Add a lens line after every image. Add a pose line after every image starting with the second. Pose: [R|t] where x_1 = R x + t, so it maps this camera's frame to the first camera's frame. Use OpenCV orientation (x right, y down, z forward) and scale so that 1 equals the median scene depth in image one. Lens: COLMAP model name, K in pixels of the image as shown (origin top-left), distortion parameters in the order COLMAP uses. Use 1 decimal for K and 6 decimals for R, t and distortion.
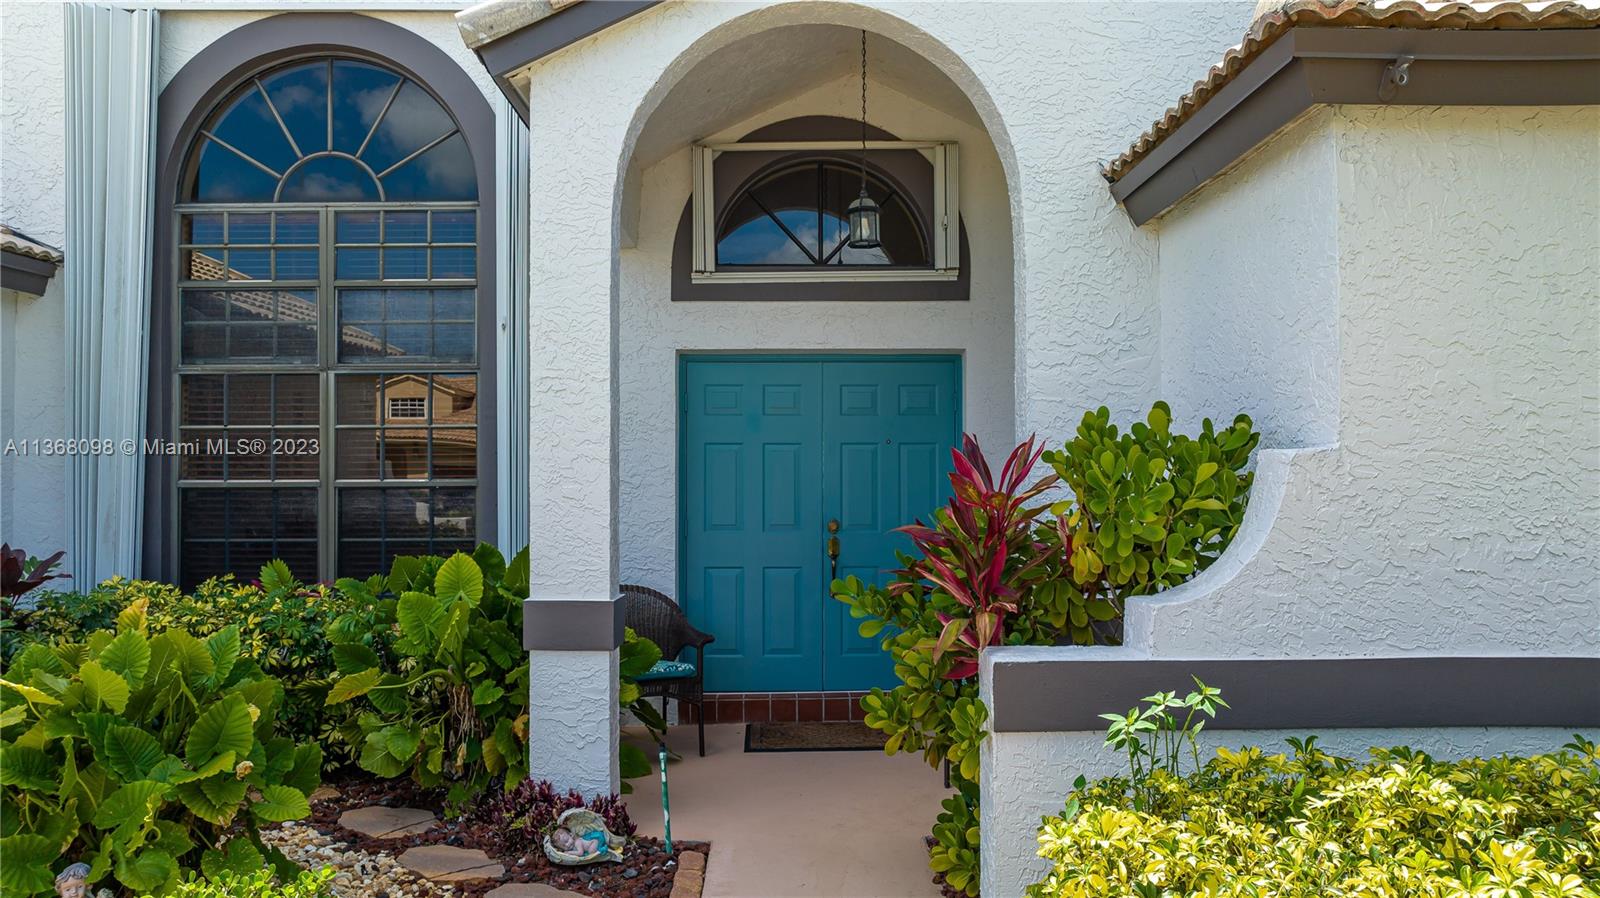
lens RADIAL K [[1125.1, 0, 800.0], [0, 1125.1, 449.0], [0, 0, 1]] dist [0.004056, -0.040434]
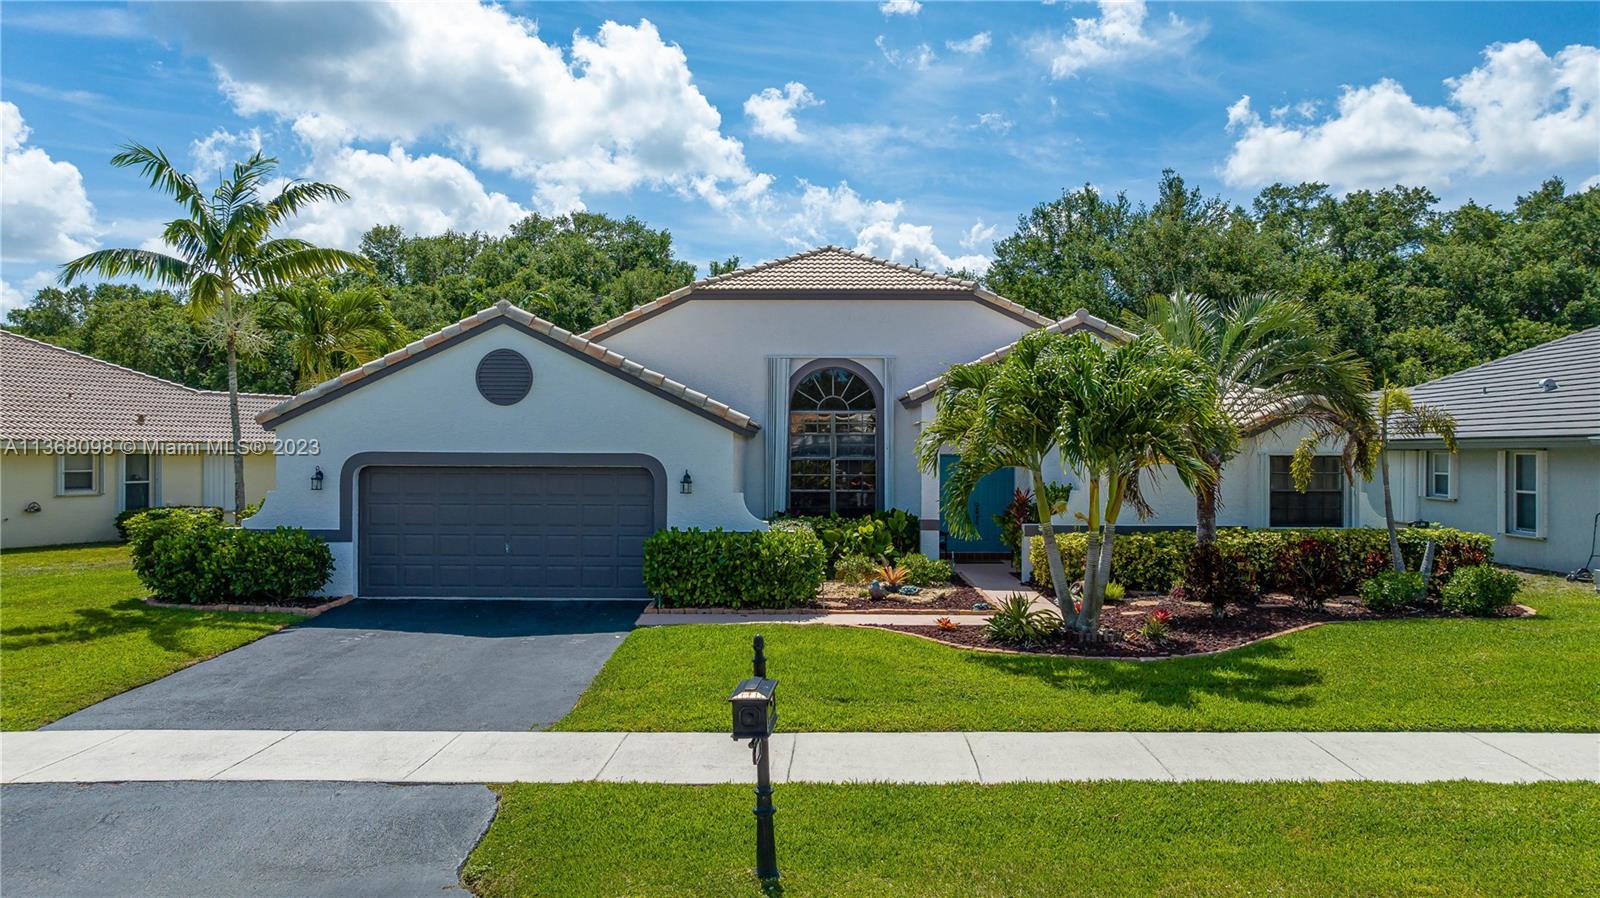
lens RADIAL K [[1125.1, 0, 800.0], [0, 1125.1, 449.0], [0, 0, 1]] dist [0.004056, -0.040434]
pose [[0.999868, 0.006595, -0.014849, -0.662547], [-0.006381, 0.999876, 0.014428, -0.211352], [0.014942, -0.014331, 0.999786, -3.544975]]
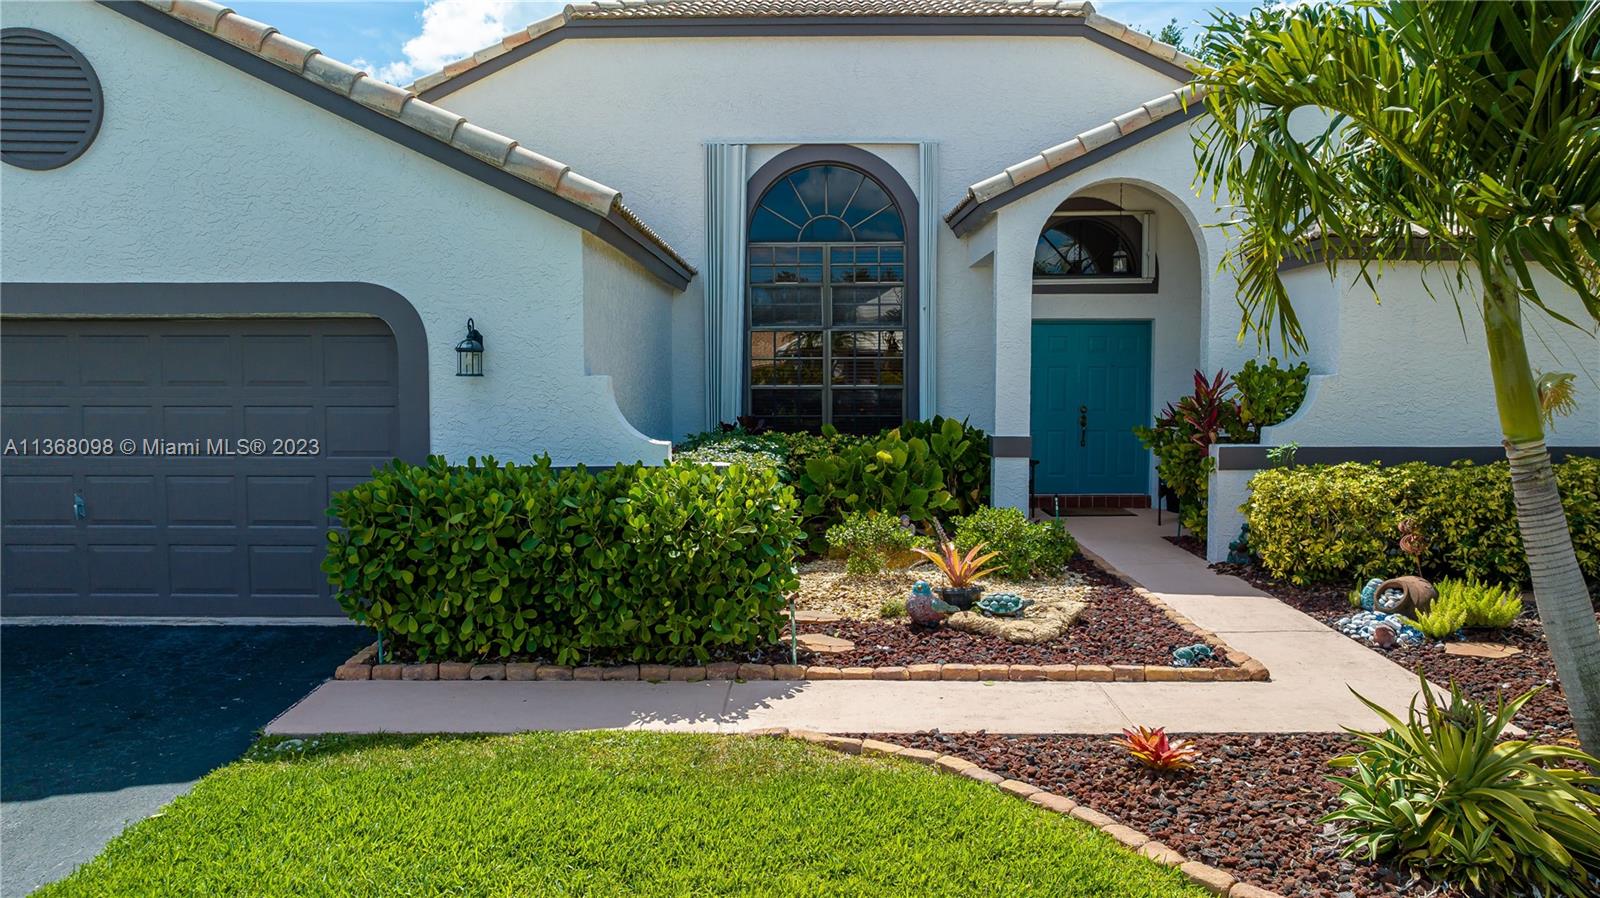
lens RADIAL K [[1125.1, 0, 800.0], [0, 1125.1, 449.0], [0, 0, 1]] dist [0.004056, -0.040434]
pose [[0.999810, 0.002375, -0.019354, -0.603835], [-0.000729, 0.996414, 0.084611, -0.038984], [0.019486, -0.084581, 0.996226, -1.368172]]
